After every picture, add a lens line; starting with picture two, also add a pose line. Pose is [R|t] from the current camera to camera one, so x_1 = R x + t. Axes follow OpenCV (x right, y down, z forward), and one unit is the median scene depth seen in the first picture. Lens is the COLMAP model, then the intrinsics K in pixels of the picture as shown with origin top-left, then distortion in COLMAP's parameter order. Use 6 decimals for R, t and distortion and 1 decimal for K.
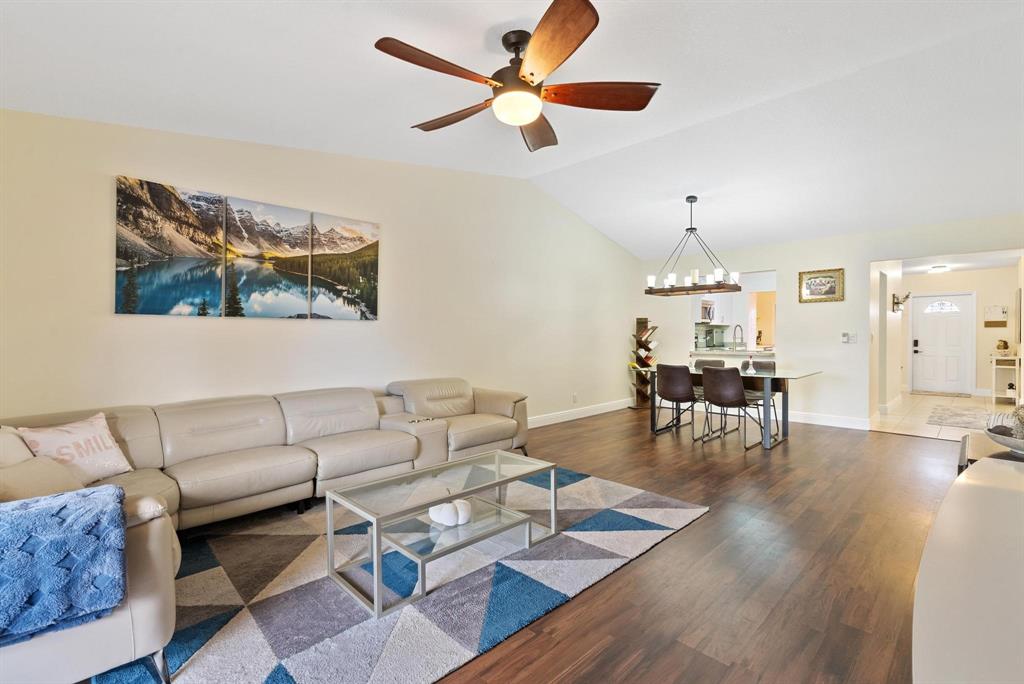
lens RADIAL K [[464.9, 0, 519.3], [0, 464.9, 336.5], [0, 0, 1]] dist [-0.005471, 0.000620]
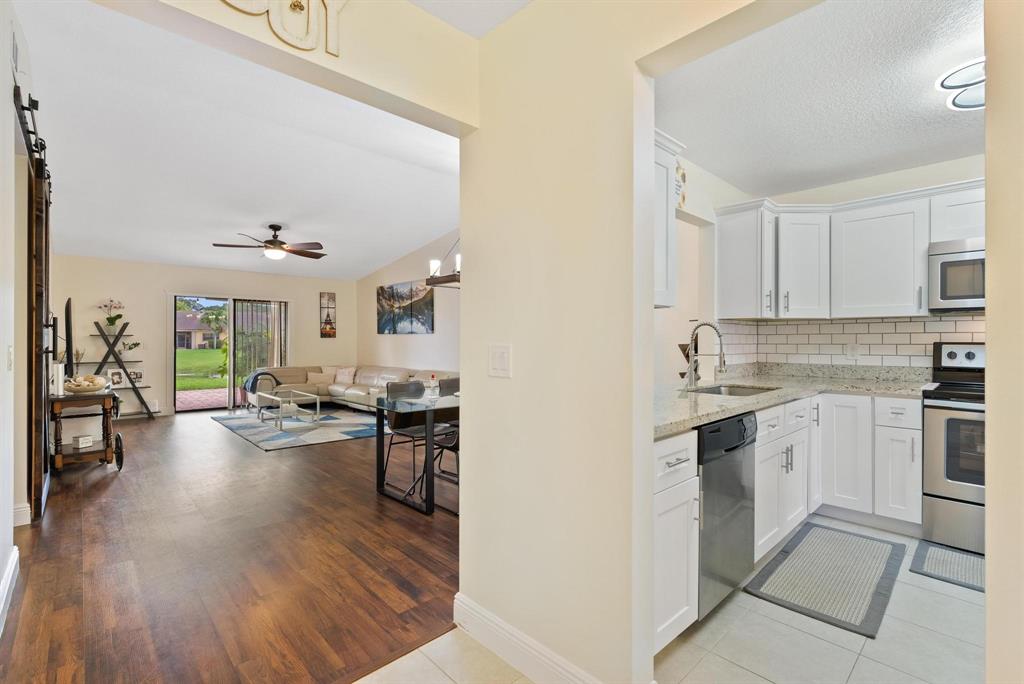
lens RADIAL K [[464.9, 0, 509.9], [0, 464.9, 339.3], [0, 0, 1]] dist [-0.005471, 0.000620]
pose [[-0.034416, 0.001347, -0.999407, 1.080374], [-0.003967, 0.999991, 0.001484, -0.012725], [0.999400, 0.004016, -0.034410, 1.029146]]
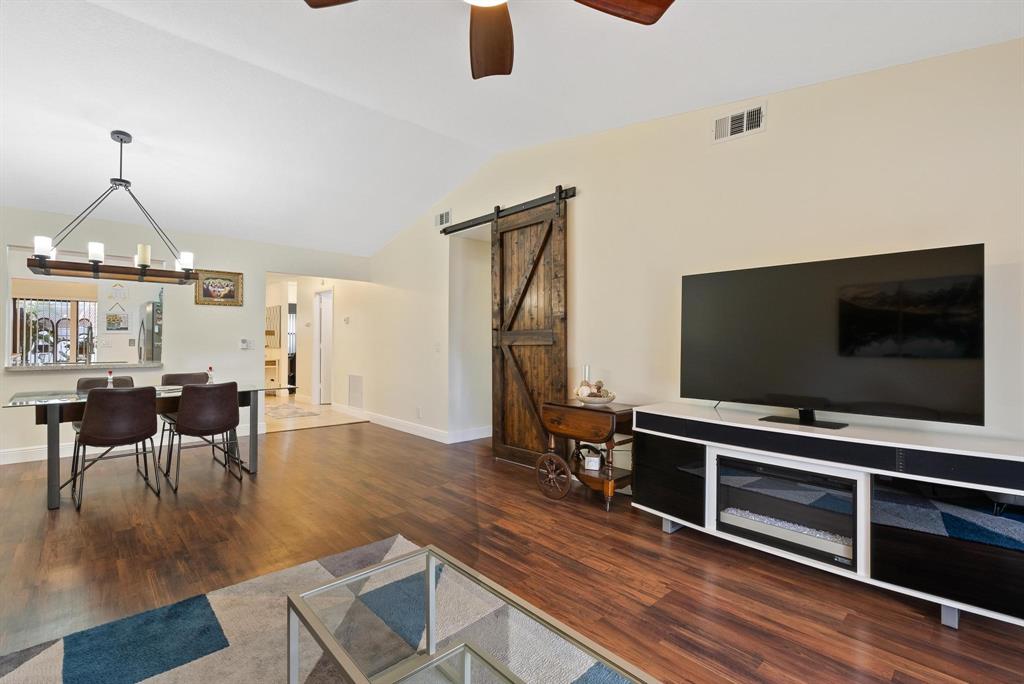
lens RADIAL K [[464.9, 0, 511.6], [0, 464.9, 335.4], [0, 0, 1]] dist [-0.005471, 0.000620]
pose [[0.035902, 0.012978, 0.999271, -0.255530], [0.004327, 0.999904, -0.013142, -0.000660], [-0.999346, 0.004795, 0.035842, 0.400012]]
